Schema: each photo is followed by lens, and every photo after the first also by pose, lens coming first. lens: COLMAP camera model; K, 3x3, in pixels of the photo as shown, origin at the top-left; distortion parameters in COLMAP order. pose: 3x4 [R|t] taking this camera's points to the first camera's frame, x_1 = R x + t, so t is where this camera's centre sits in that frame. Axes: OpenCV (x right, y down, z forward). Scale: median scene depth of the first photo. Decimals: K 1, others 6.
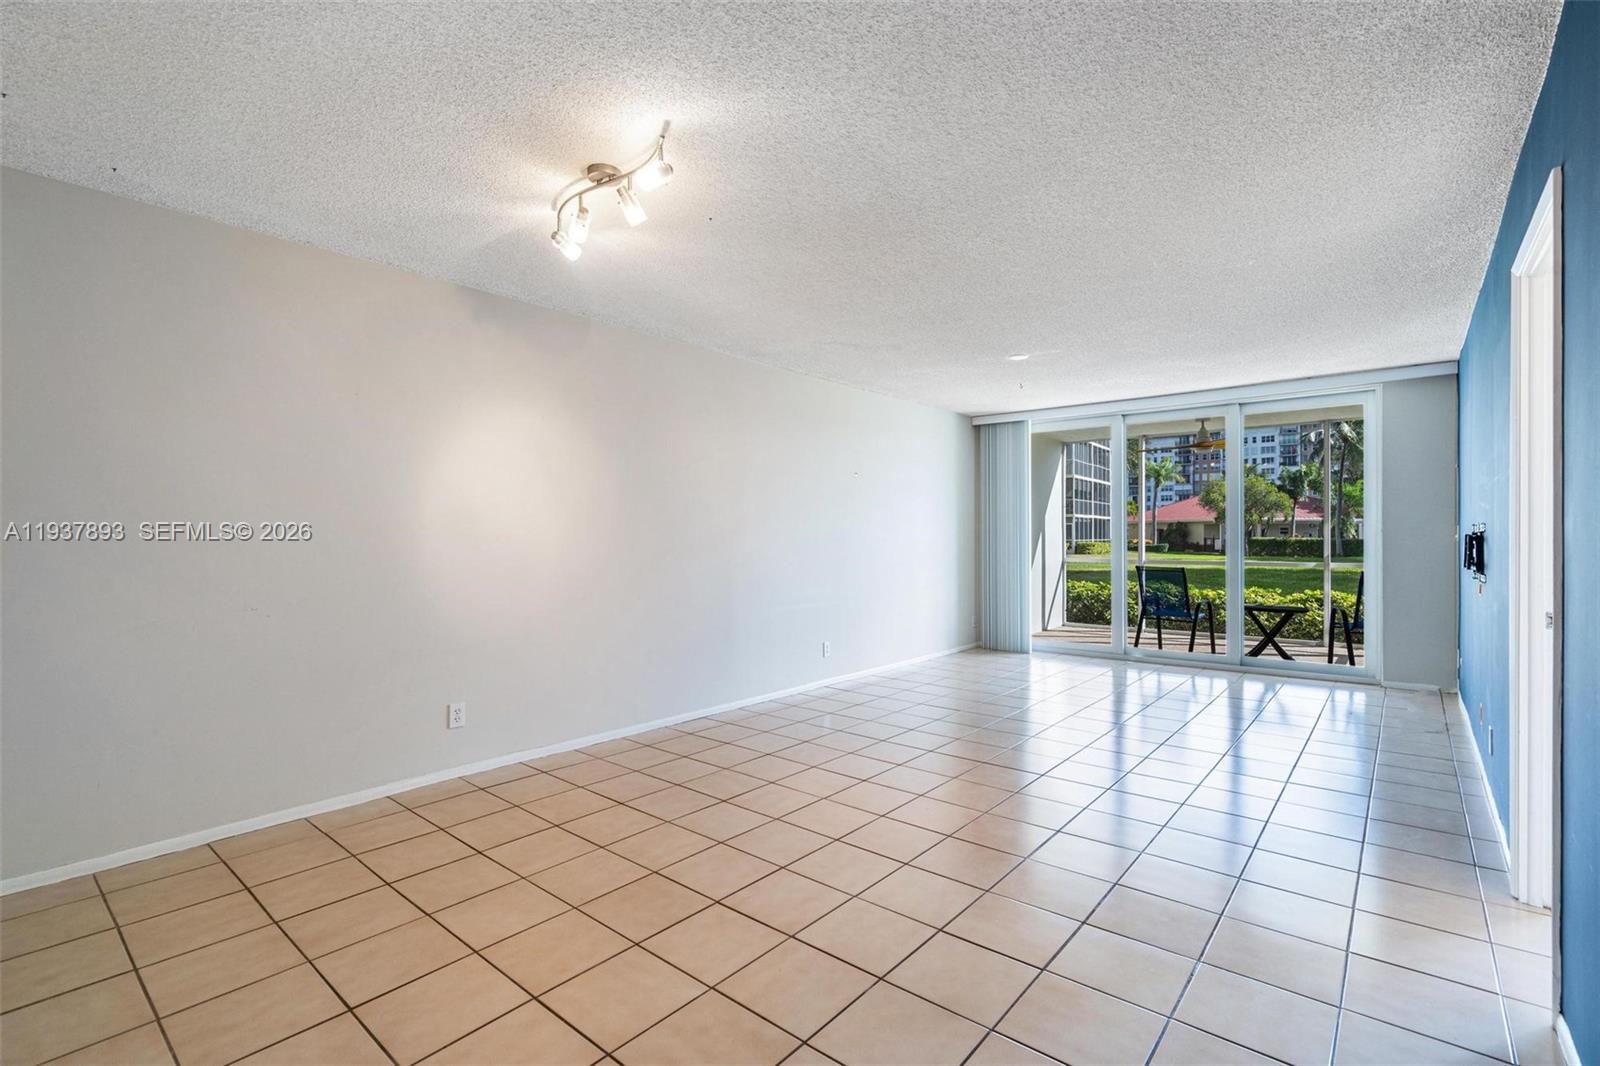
lens RADIAL K [[736.1, 0, 805.5], [0, 736.1, 529.3], [0, 0, 1]] dist [-0.009702, 0.003819]
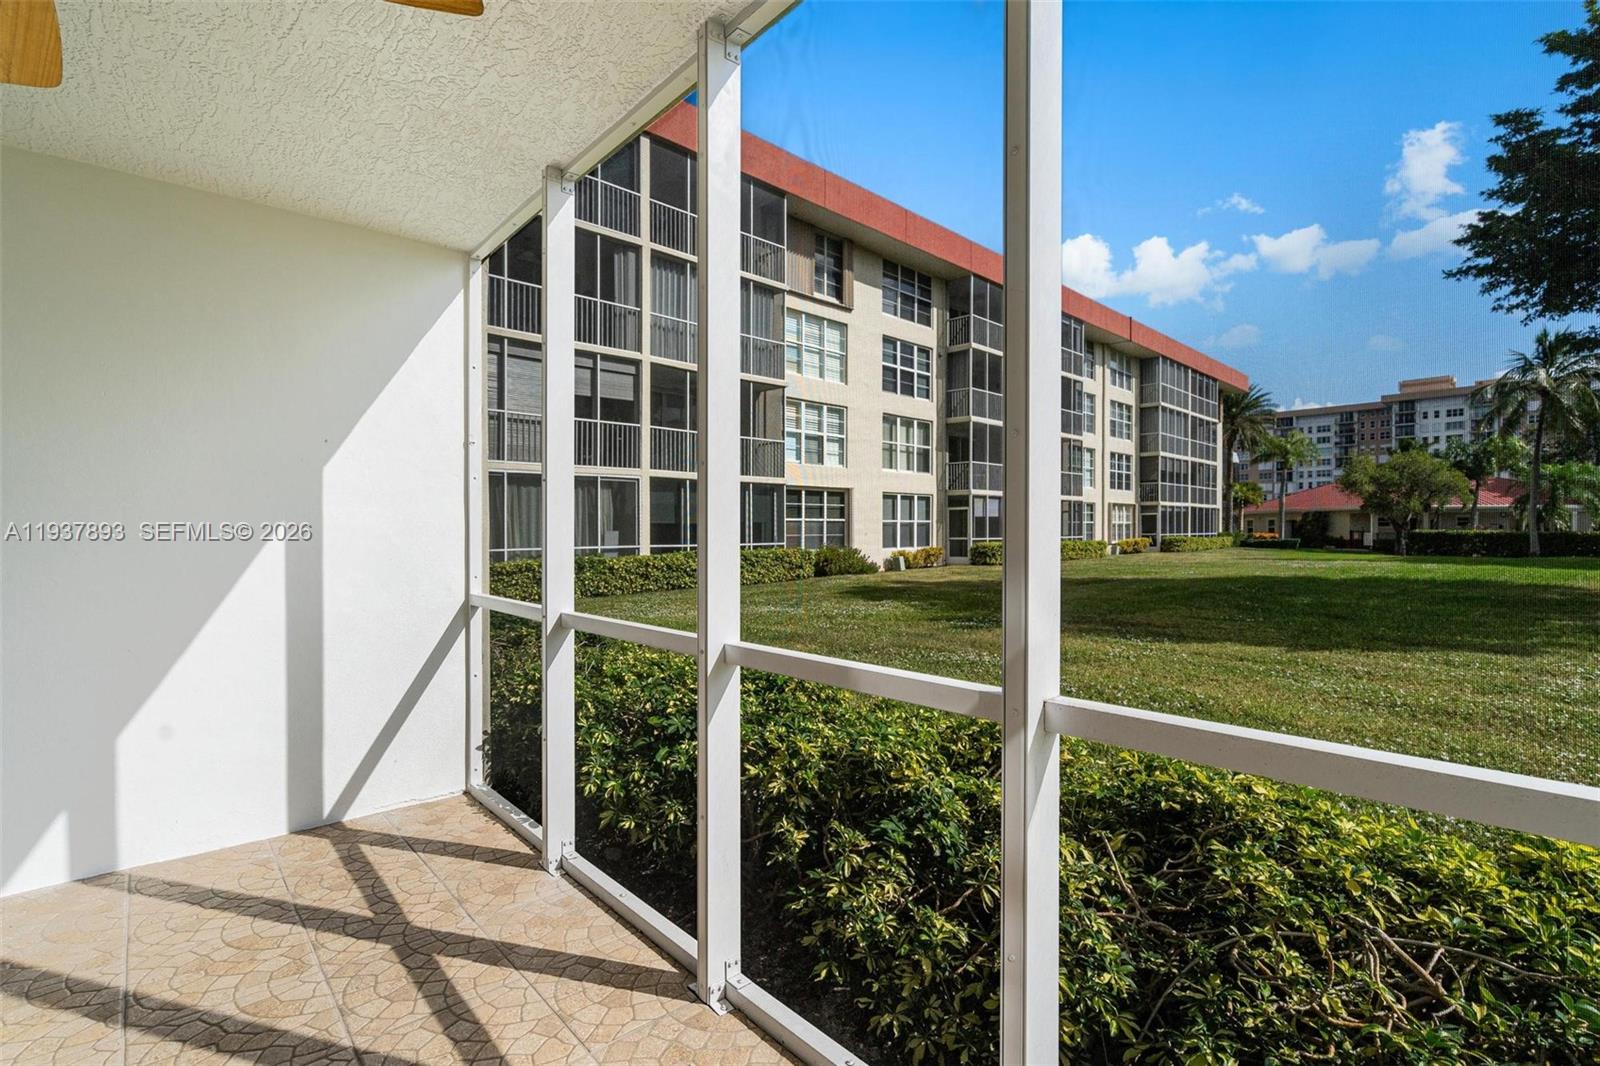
lens RADIAL K [[736.1, 0, 808.7], [0, 736.1, 540.4], [0, 0, 1]] dist [-0.009702, 0.003819]
pose [[0.986328, -0.002000, -0.164784, 0.691016], [0.005779, 0.999731, 0.022457, 0.007345], [0.164694, -0.023102, 0.986074, 0.852228]]
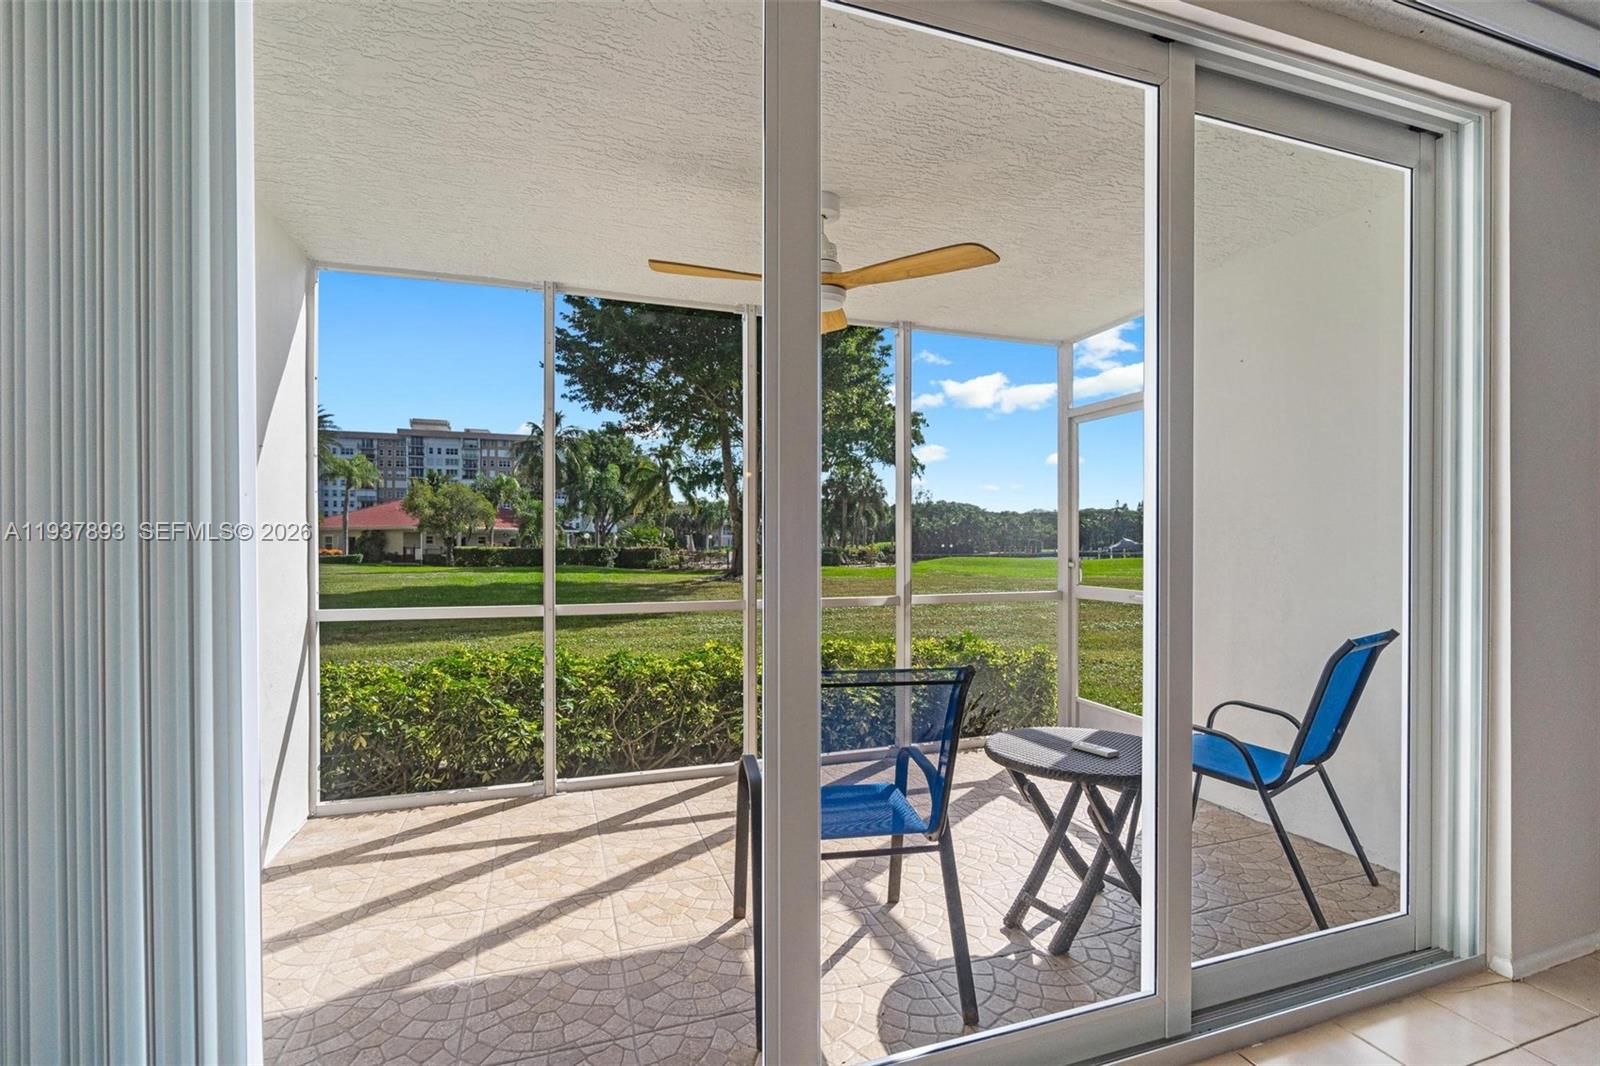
lens RADIAL K [[736.1, 0, 794.3], [0, 736.1, 543.9], [0, 0, 1]] dist [-0.009702, 0.003819]
pose [[0.531743, 0.001635, 0.846904, 0.232270], [-0.007478, 0.999968, 0.002765, 0.008922], [-0.846873, -0.007804, 0.531738, 0.800831]]
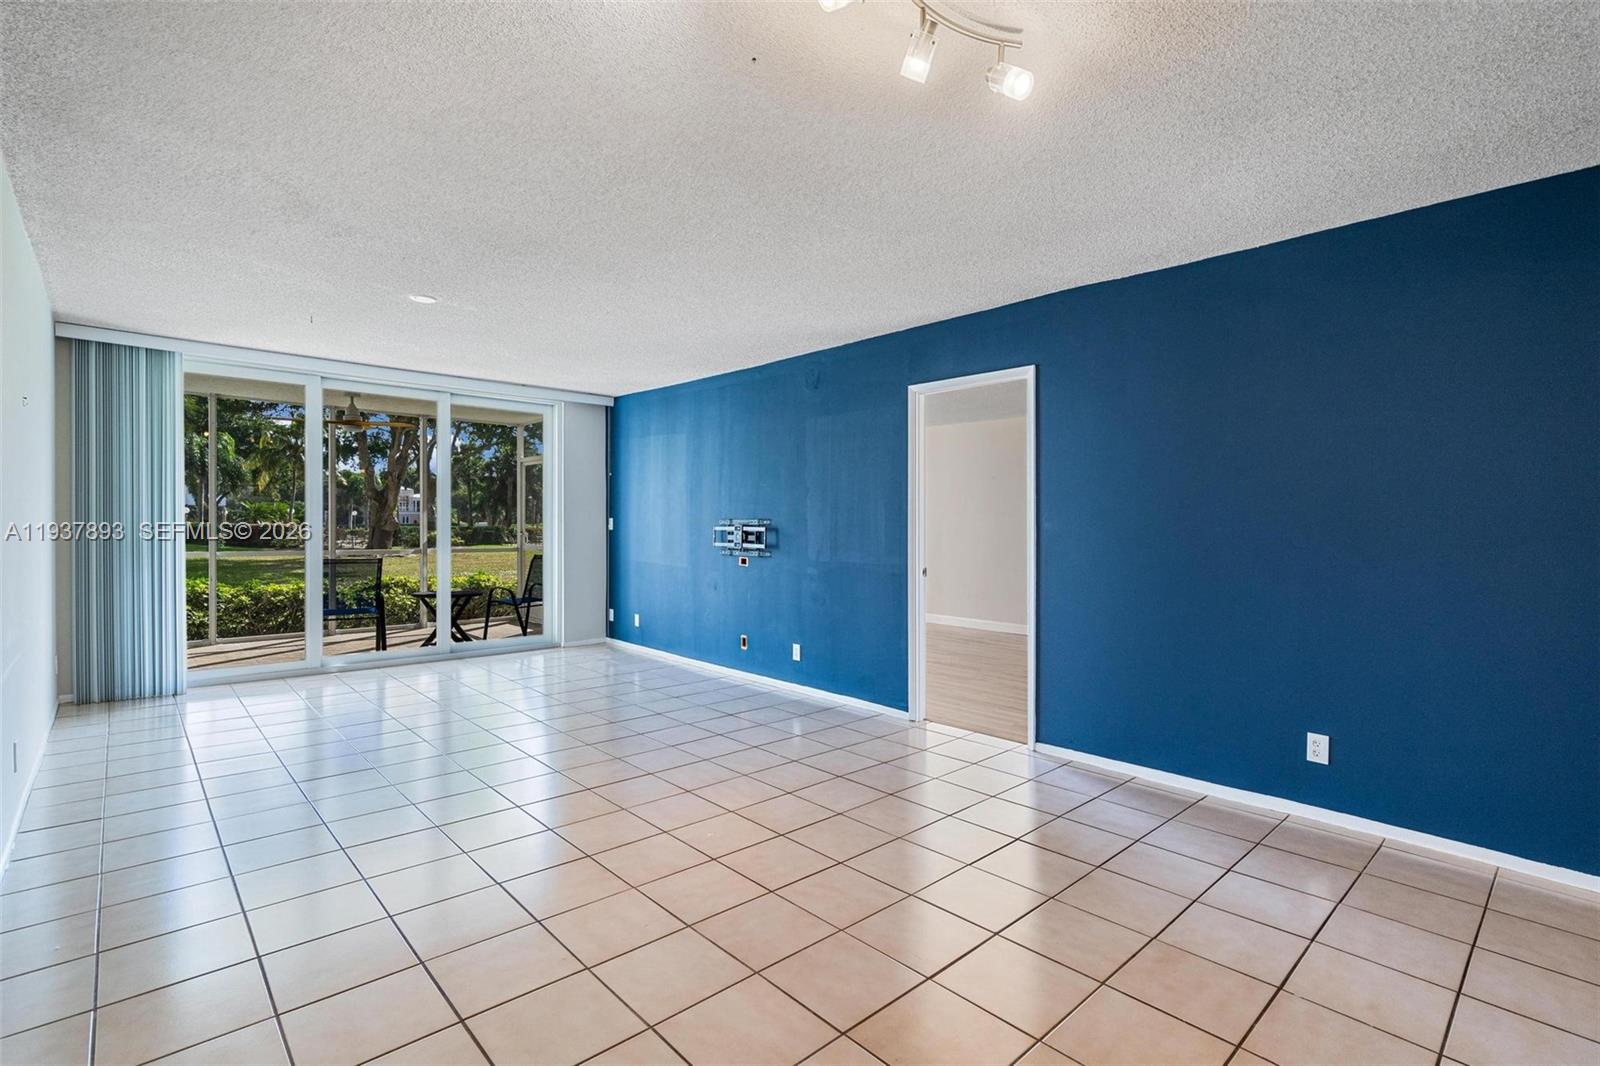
lens RADIAL K [[736.1, 0, 816.5], [0, 736.1, 531.9], [0, 0, 1]] dist [-0.009702, 0.003819]
pose [[0.117725, -0.005920, 0.993029, -0.285337], [-0.018314, 0.999799, 0.008131, 0.001285], [-0.992877, -0.019144, 0.117593, 0.312348]]
